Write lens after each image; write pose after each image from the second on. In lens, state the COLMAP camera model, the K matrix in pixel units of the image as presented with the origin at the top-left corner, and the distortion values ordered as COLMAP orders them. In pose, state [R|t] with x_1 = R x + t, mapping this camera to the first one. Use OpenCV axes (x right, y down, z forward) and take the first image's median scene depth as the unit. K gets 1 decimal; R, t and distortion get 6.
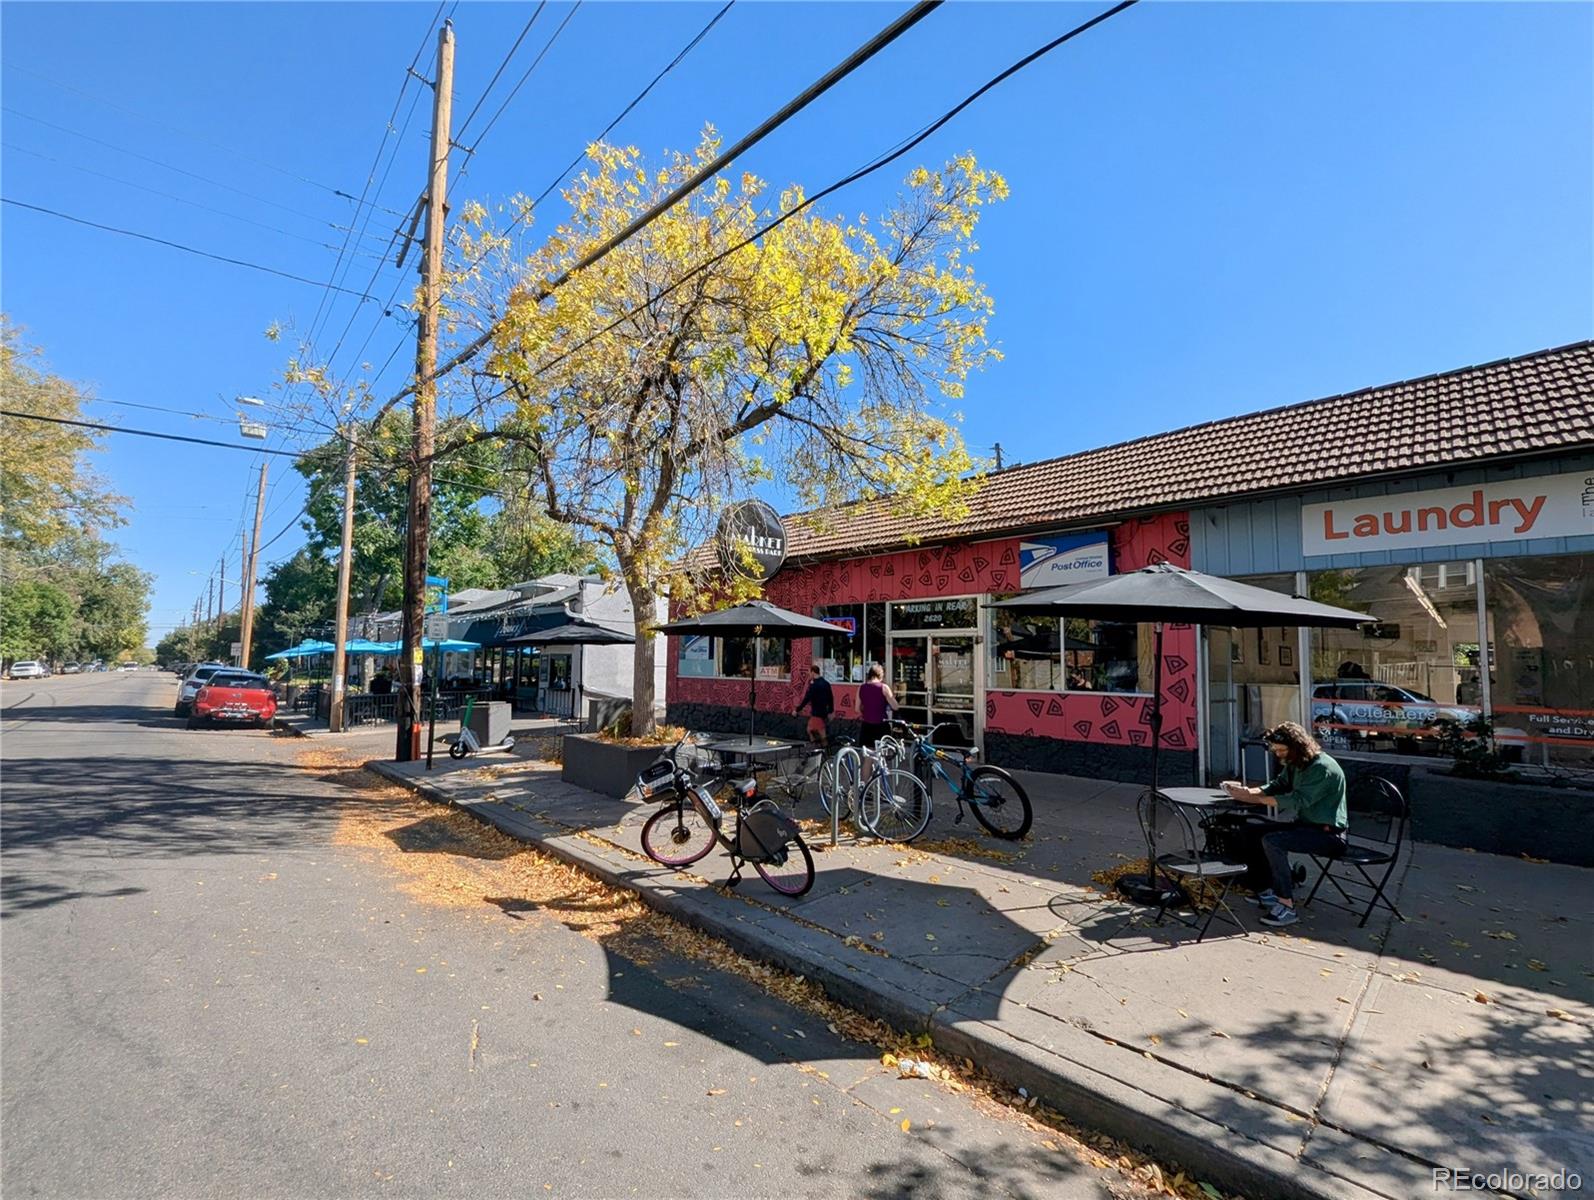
lens RADIAL K [[692.4, 0, 845.7], [0, 692.4, 633.9], [0, 0, 1]] dist [-0.000953, -0.000426]
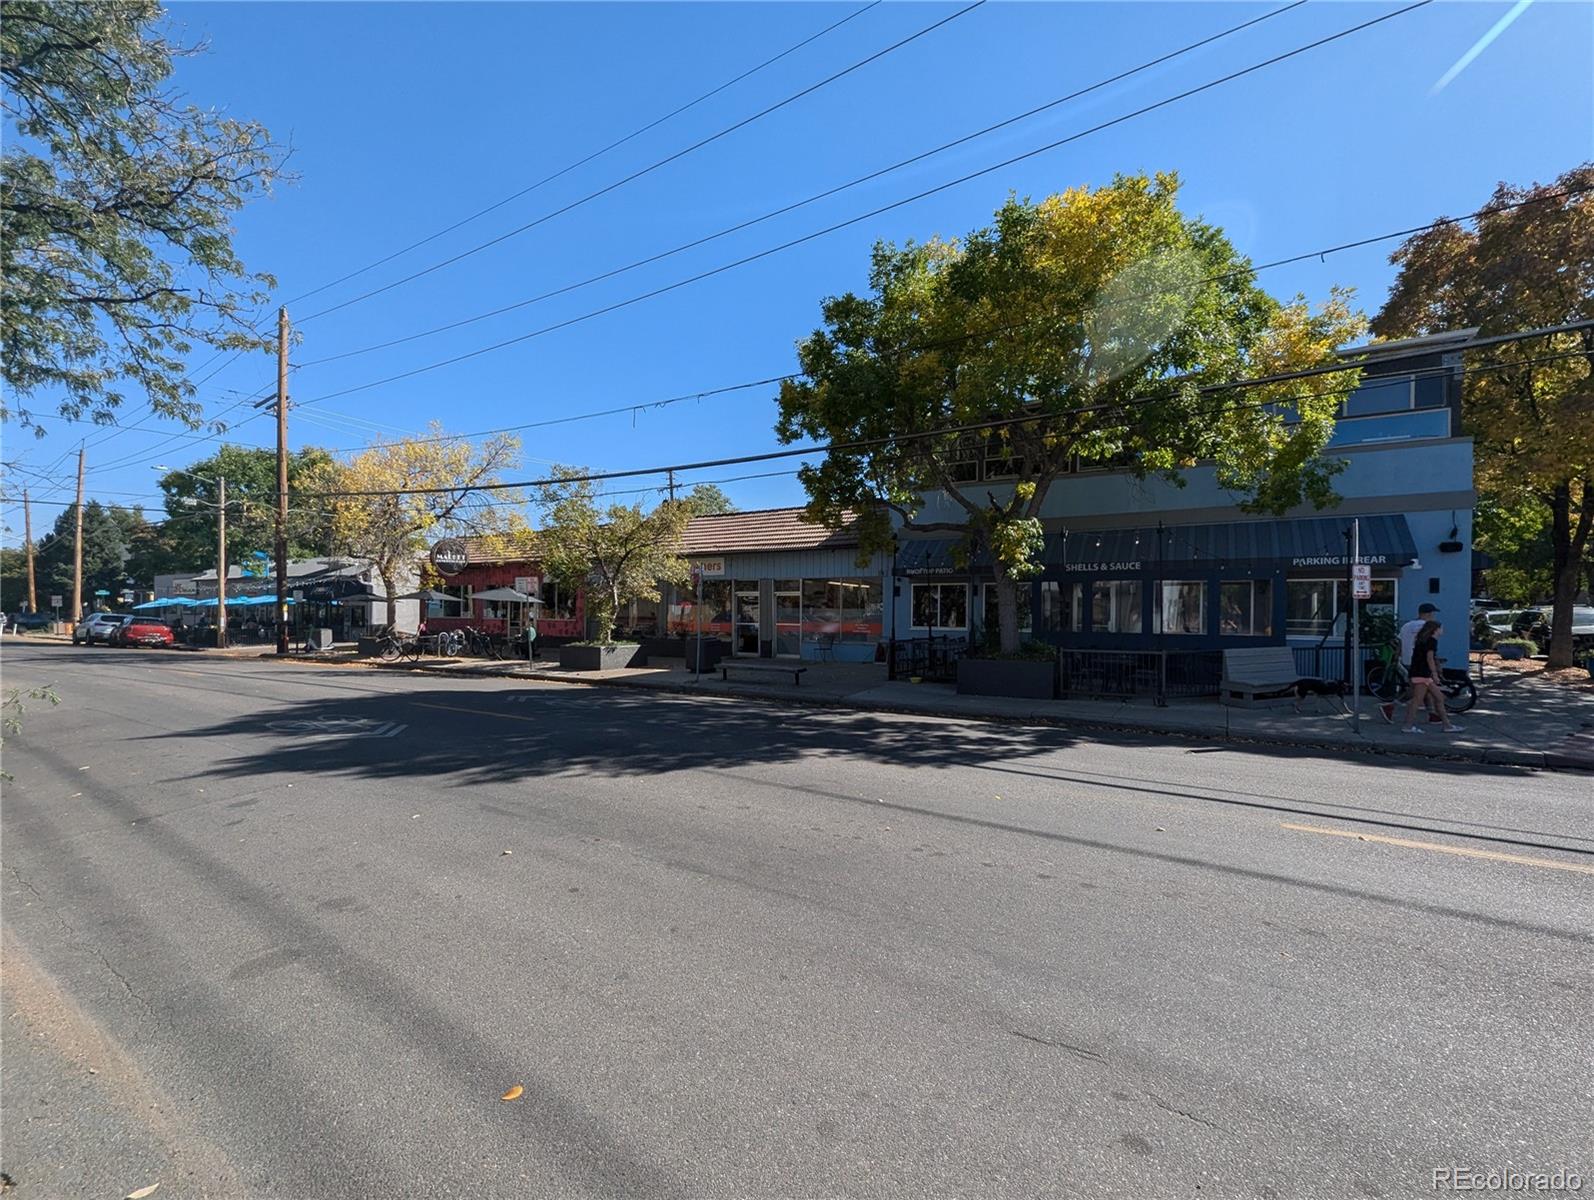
lens RADIAL K [[692.4, 0, 845.7], [0, 692.4, 633.9], [0, 0, 1]] dist [-0.000953, -0.000426]
pose [[0.976336, -0.008199, 0.216103, 0.387145], [-0.007297, 0.997463, 0.070811, -0.030796], [-0.216136, -0.070712, 0.973799, -0.915426]]
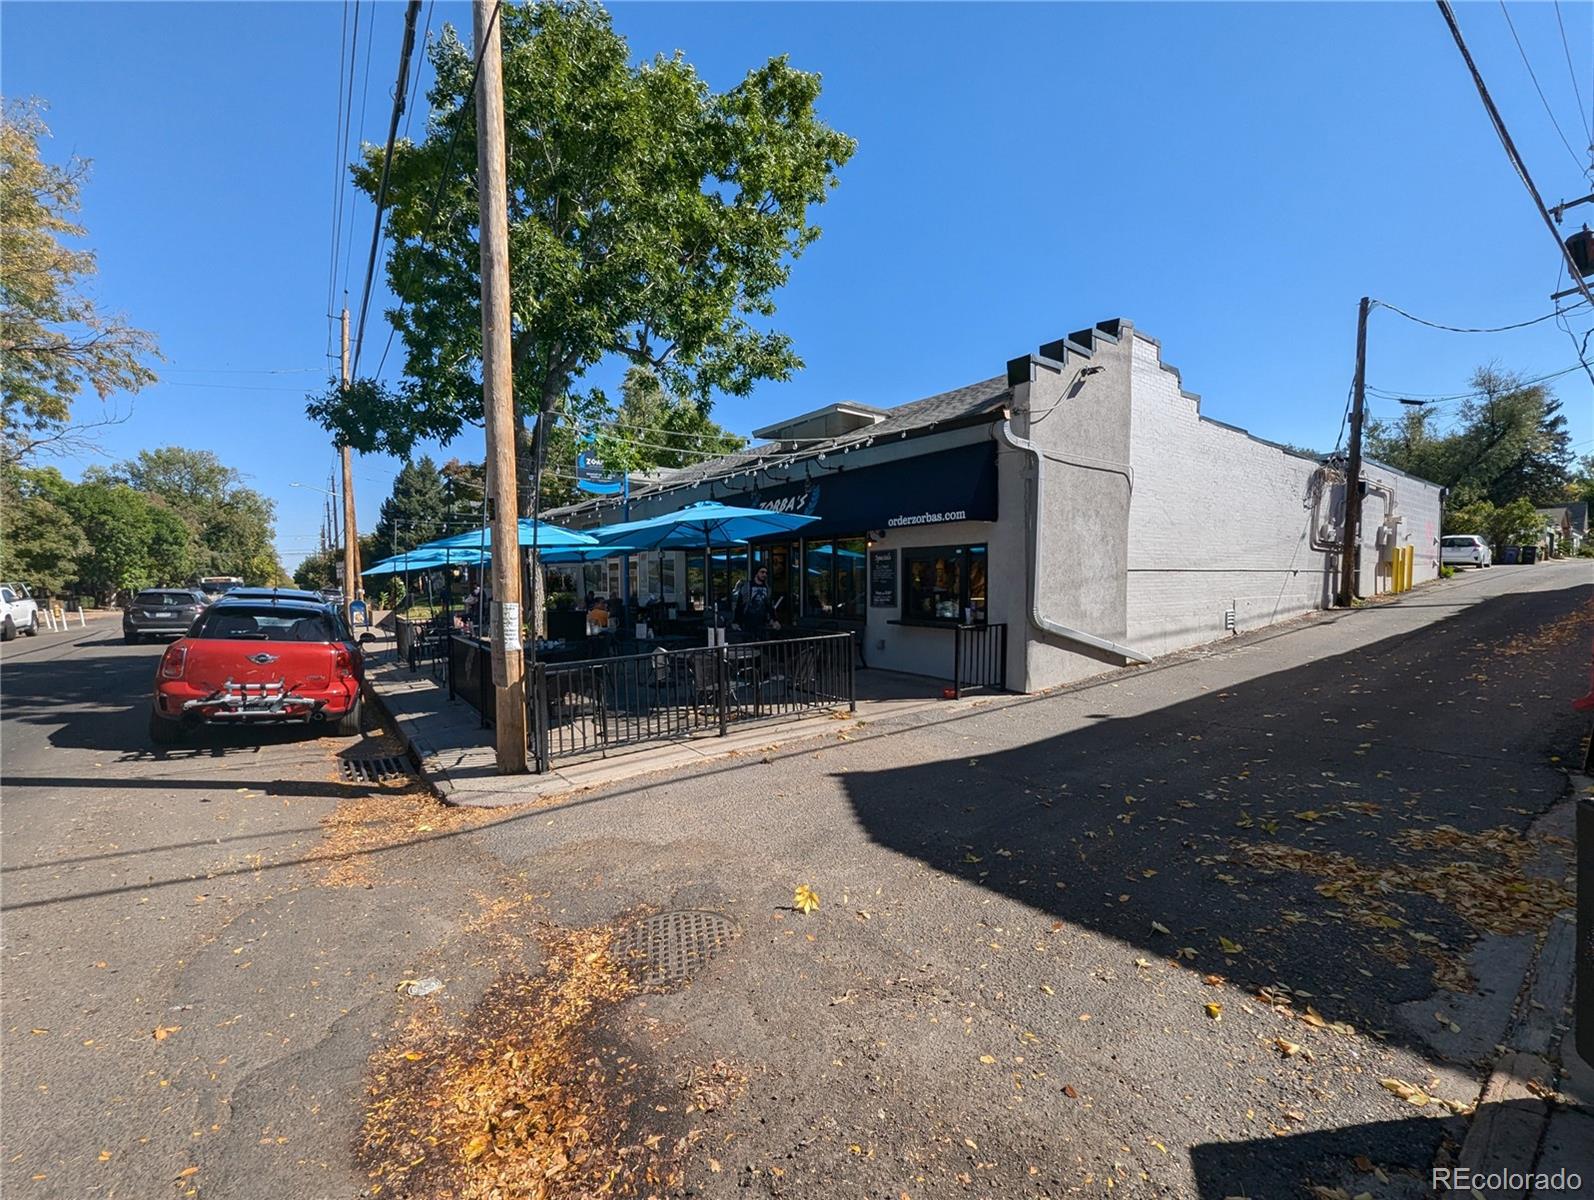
lens RADIAL K [[692.4, 0, 845.7], [0, 692.4, 633.9], [0, 0, 1]] dist [-0.000953, -0.000426]
pose [[0.992565, -0.013418, -0.120972, -0.425831], [0.028019, 0.992400, 0.119820, 0.030909], [0.118445, -0.122318, 0.985398, 0.552521]]
